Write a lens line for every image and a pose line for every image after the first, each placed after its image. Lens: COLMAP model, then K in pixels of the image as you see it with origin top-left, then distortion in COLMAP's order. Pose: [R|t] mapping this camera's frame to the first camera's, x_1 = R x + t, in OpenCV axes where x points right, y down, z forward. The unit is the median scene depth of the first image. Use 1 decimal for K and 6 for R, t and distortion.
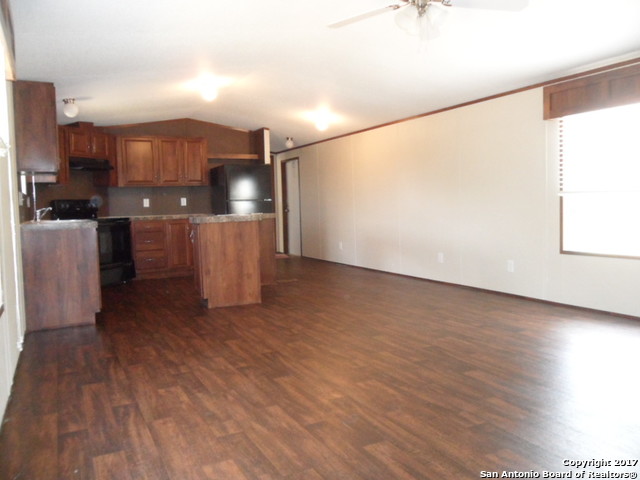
lens RADIAL K [[519.1, 0, 320.6], [0, 519.1, 240.2], [0, 0, 1]] dist [-0.012817, 0.000846]
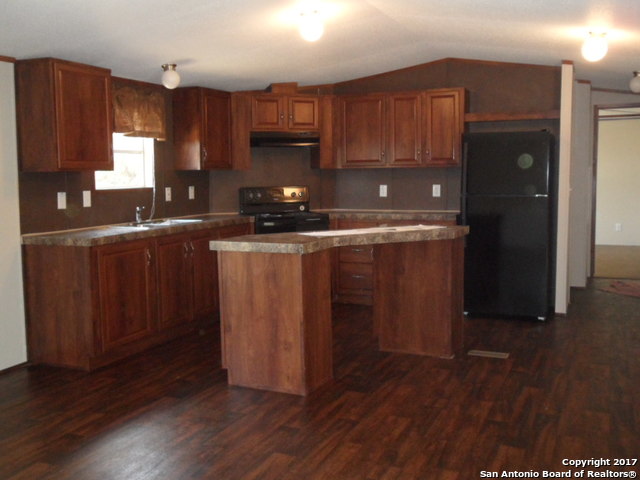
lens RADIAL K [[695.0, 0, 321.2], [0, 695.0, 235.6], [0, 0, 1]] dist [0.010317, 0.000000]
pose [[0.646327, 0.094086, -0.757238, 0.467472], [-0.059571, 0.995562, 0.072851, -0.114079], [0.760731, -0.001976, 0.649064, 0.519708]]
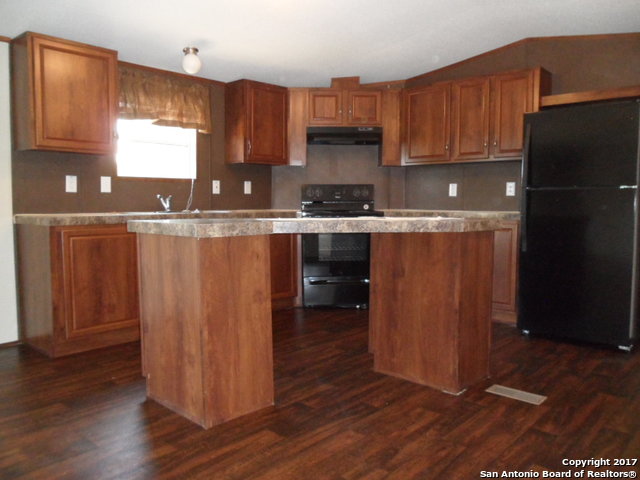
lens RADIAL K [[519.1, 0, 314.8], [0, 519.1, 238.2], [0, 0, 1]] dist [-0.012817, 0.000846]
pose [[0.352757, 0.098180, -0.930550, 0.302383], [-0.073358, 0.994321, 0.077099, -0.076059], [0.932835, 0.041066, 0.357956, 0.934248]]
